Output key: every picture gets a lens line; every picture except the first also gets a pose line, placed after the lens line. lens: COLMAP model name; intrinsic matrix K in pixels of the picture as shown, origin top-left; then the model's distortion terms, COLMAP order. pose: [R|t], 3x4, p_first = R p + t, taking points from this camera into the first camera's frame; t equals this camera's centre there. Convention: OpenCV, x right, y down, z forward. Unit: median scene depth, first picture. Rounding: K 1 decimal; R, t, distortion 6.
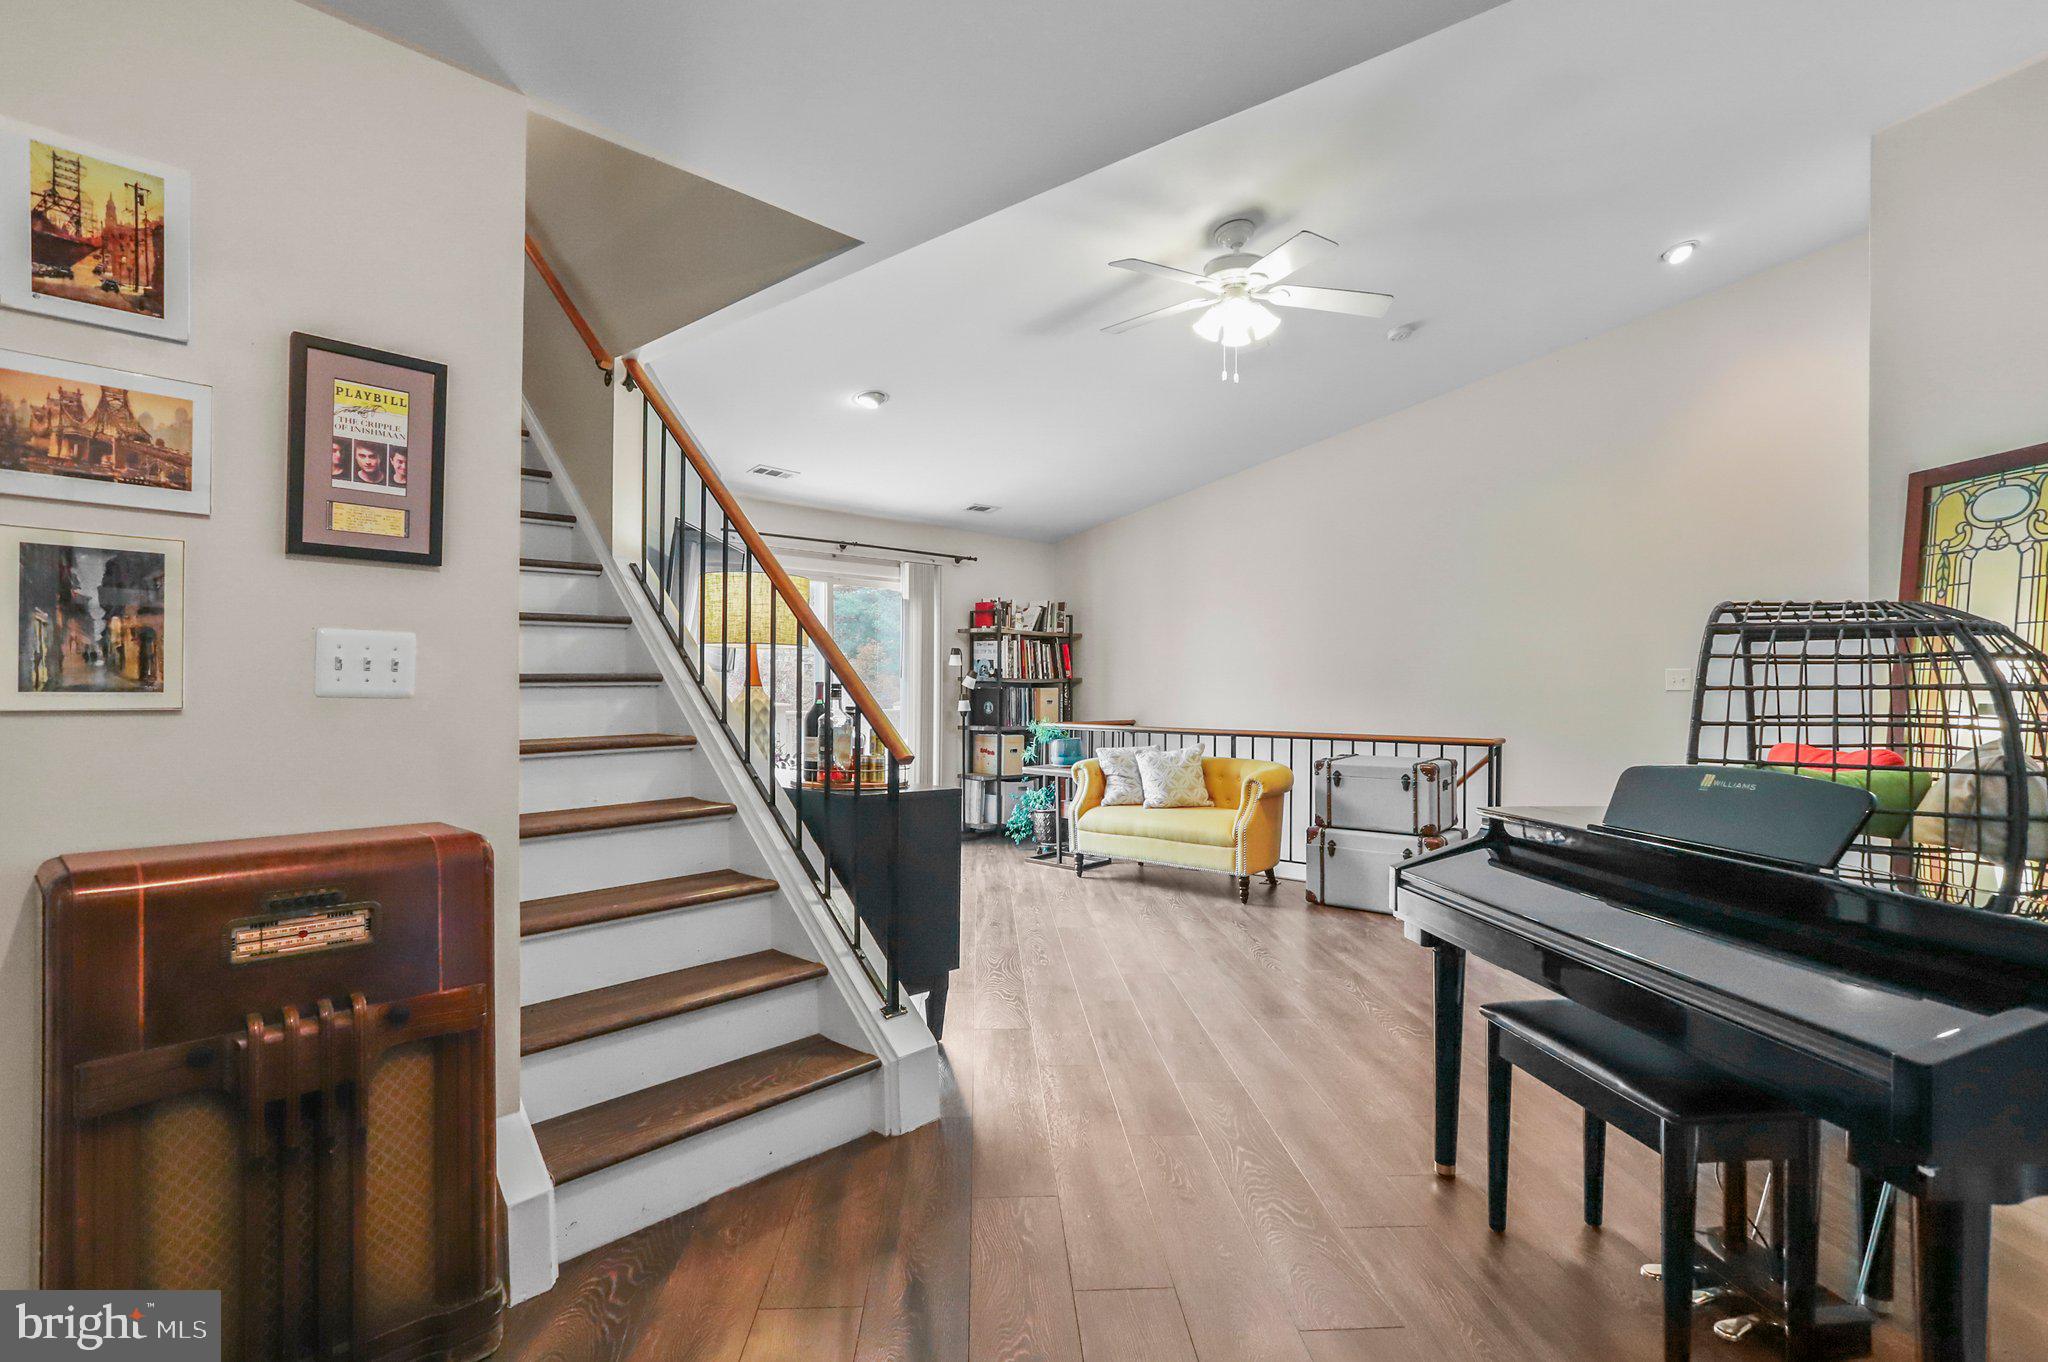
lens RADIAL K [[1007.0, 0, 1041.5], [0, 1007.0, 675.7], [0, 0, 1]] dist [-0.003265, 0.000754]
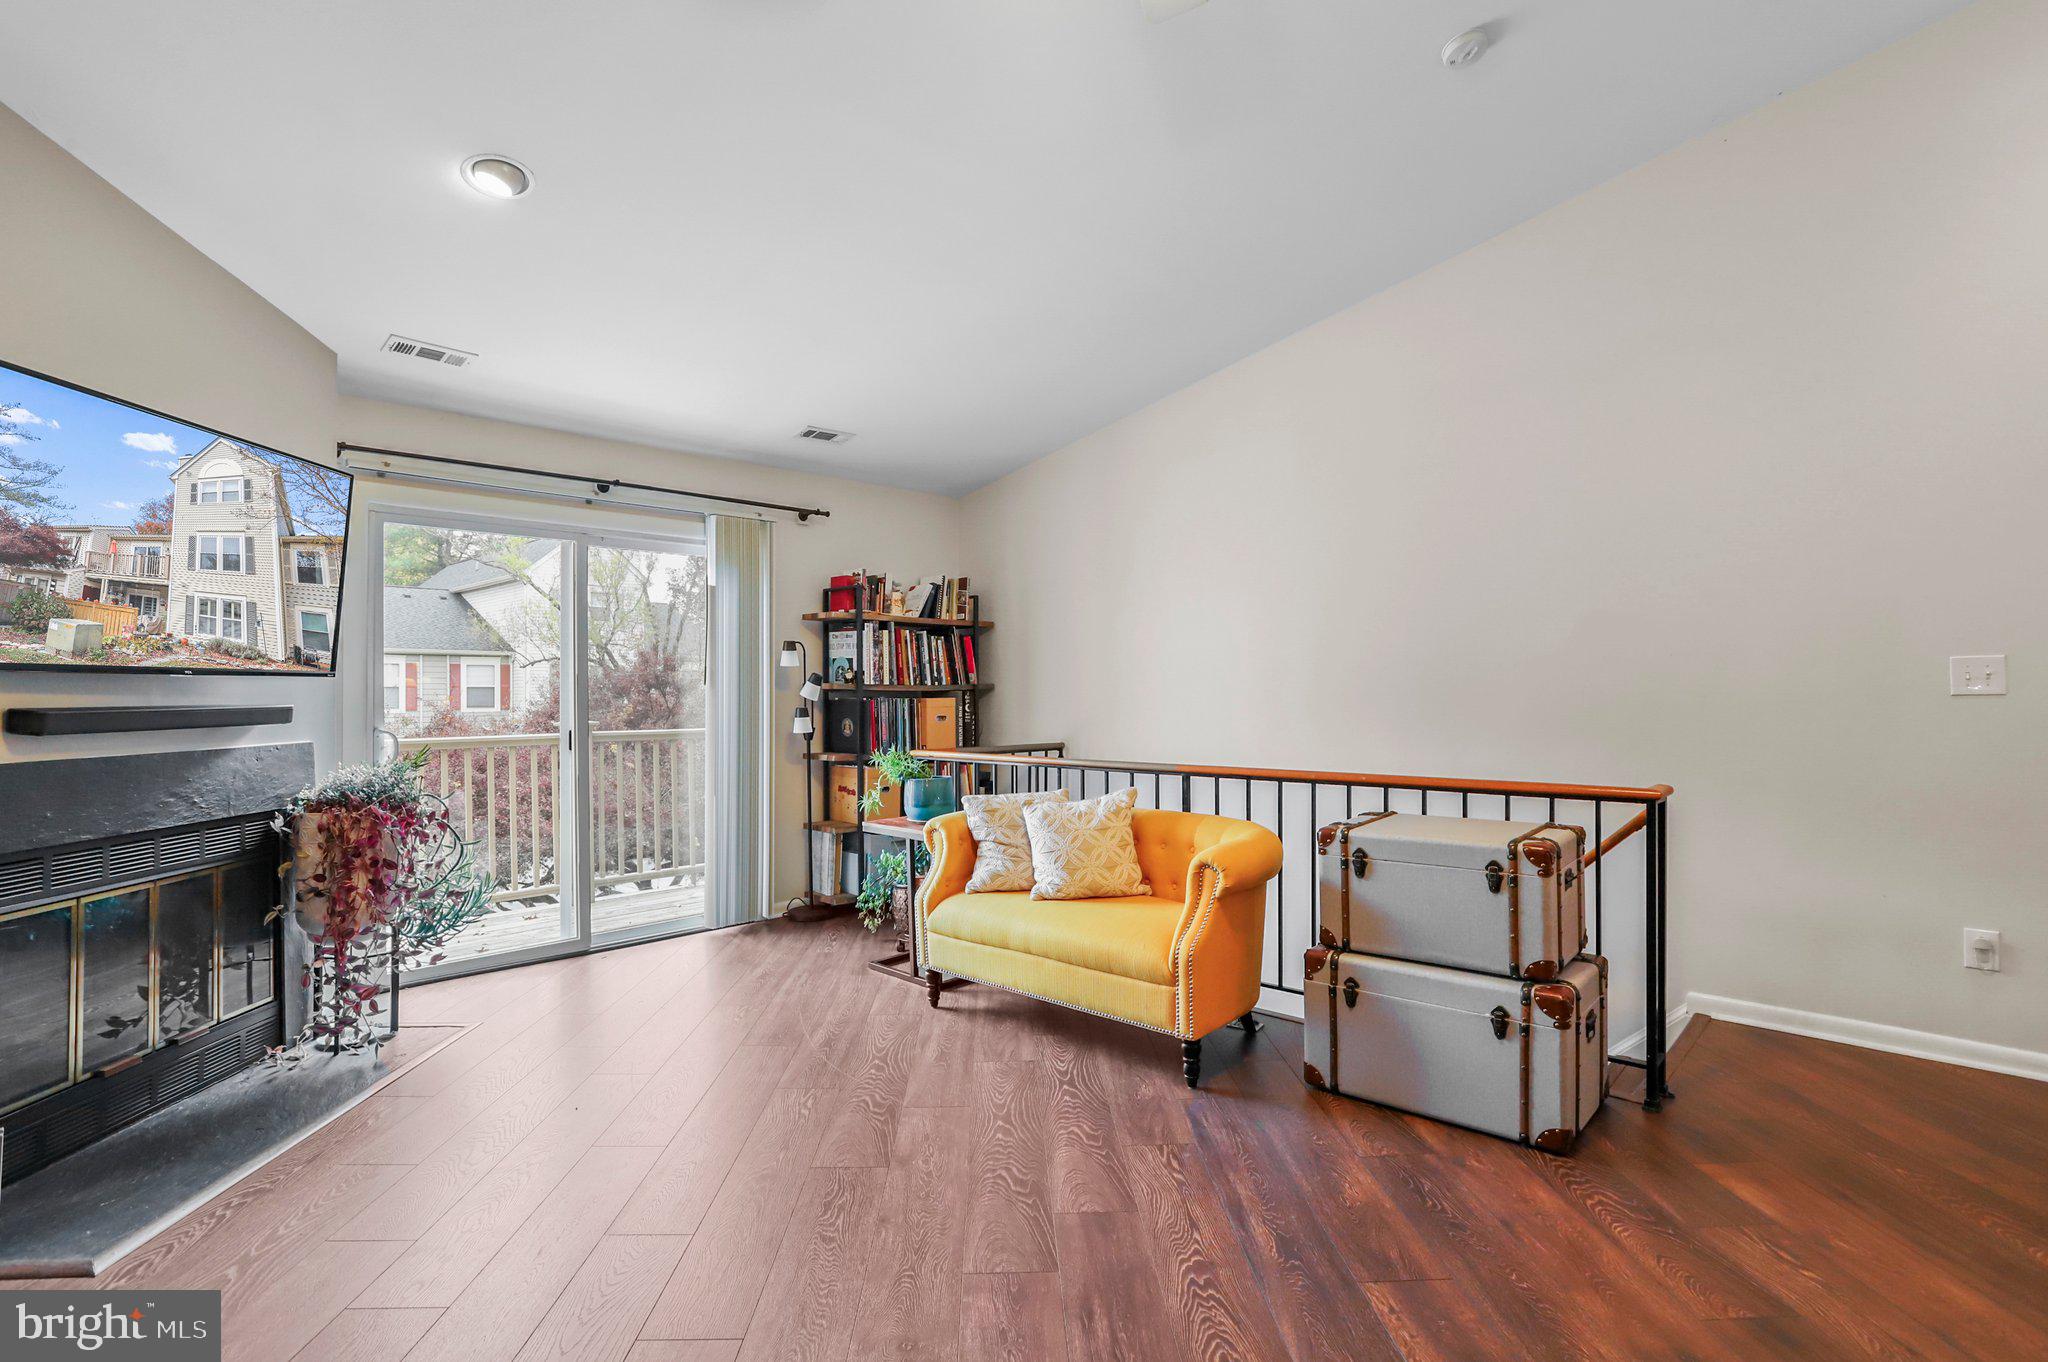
lens RADIAL K [[1007.0, 0, 1014.4], [0, 1007.0, 669.3], [0, 0, 1]] dist [-0.003265, 0.000754]
pose [[0.999215, -0.007323, -0.038941, 0.112690], [0.006715, 0.999854, -0.015724, 0.004496], [0.039051, 0.015450, 0.999118, 0.390738]]
